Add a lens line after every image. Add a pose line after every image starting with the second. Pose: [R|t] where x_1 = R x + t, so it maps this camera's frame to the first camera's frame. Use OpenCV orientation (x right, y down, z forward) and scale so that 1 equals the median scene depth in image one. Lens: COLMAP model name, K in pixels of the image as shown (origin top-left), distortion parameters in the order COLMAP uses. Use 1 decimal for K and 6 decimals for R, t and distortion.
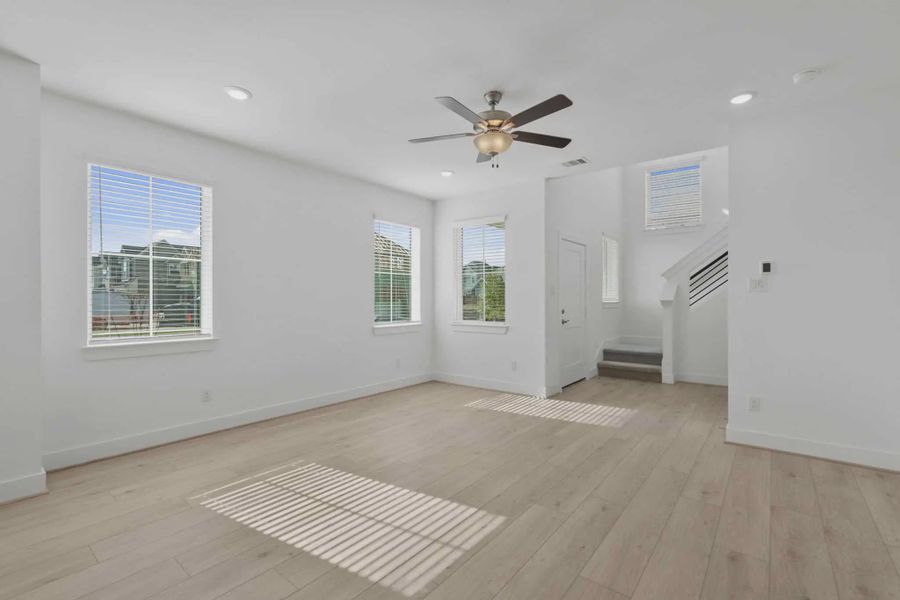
lens RADIAL K [[406.6, 0, 450.0], [0, 406.6, 300.0], [0, 0, 1]] dist [-0.002433, -0.000450]
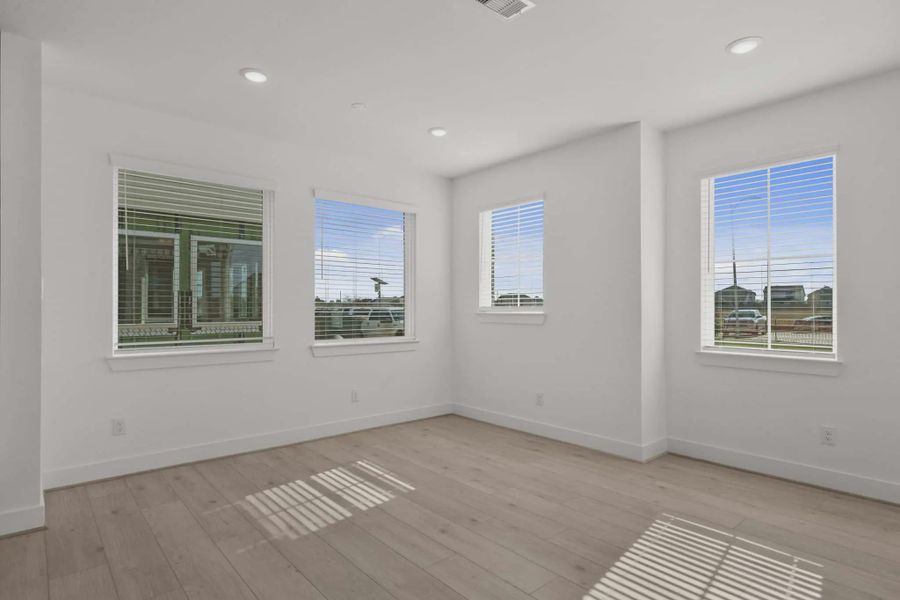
lens RADIAL K [[483.4, 0, 448.3], [0, 483.4, 306.9], [0, 0, 1]] dist [0.005651, 0.001581]
pose [[-0.186891, 0.000965, -0.982380, 0.535470], [0.000544, 0.999999, 0.000879, -0.004536], [0.982380, -0.000370, -0.186892, 0.644489]]
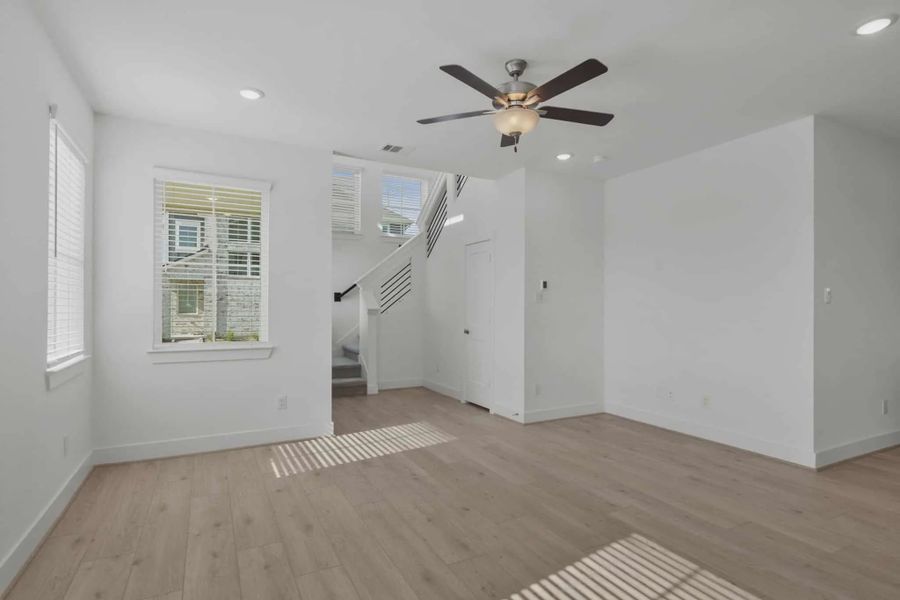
lens RADIAL K [[467.2, 0, 450.0], [0, 467.2, 300.0], [0, 0, 1]] dist [0.003189, 0.000459]
pose [[0.397135, 0.018153, 0.917581, -0.889656], [-0.001795, 0.999818, -0.019003, -0.000064], [-0.917758, 0.005899, 0.397095, 0.792971]]
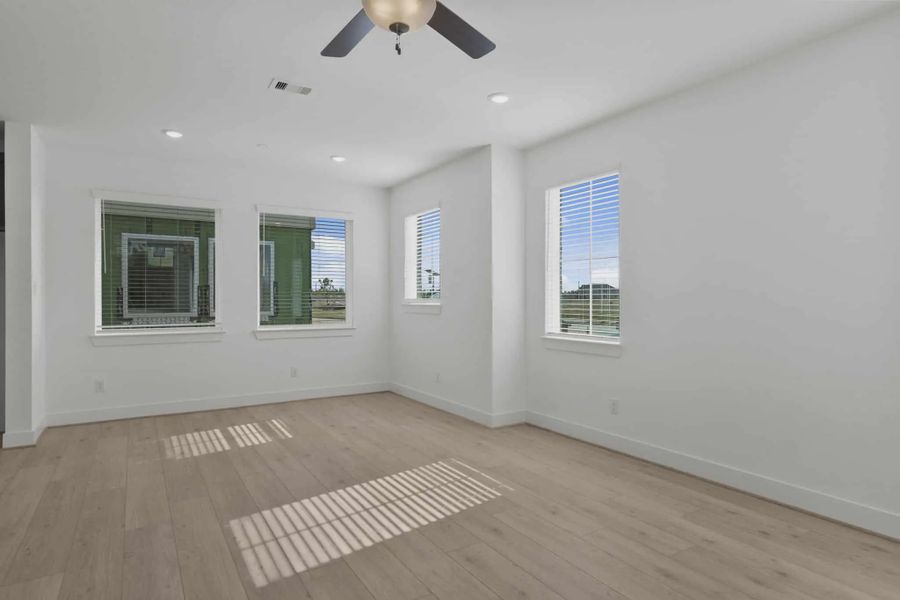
lens RADIAL K [[506.5, 0, 450.0], [0, 506.5, 300.0], [0, 0, 1]] dist [0.002703, -0.000359]
pose [[-0.334857, 0.005146, -0.942255, 0.759570], [0.002115, 0.999987, 0.004710, -0.008472], [0.942267, -0.000416, -0.334864, 1.378028]]
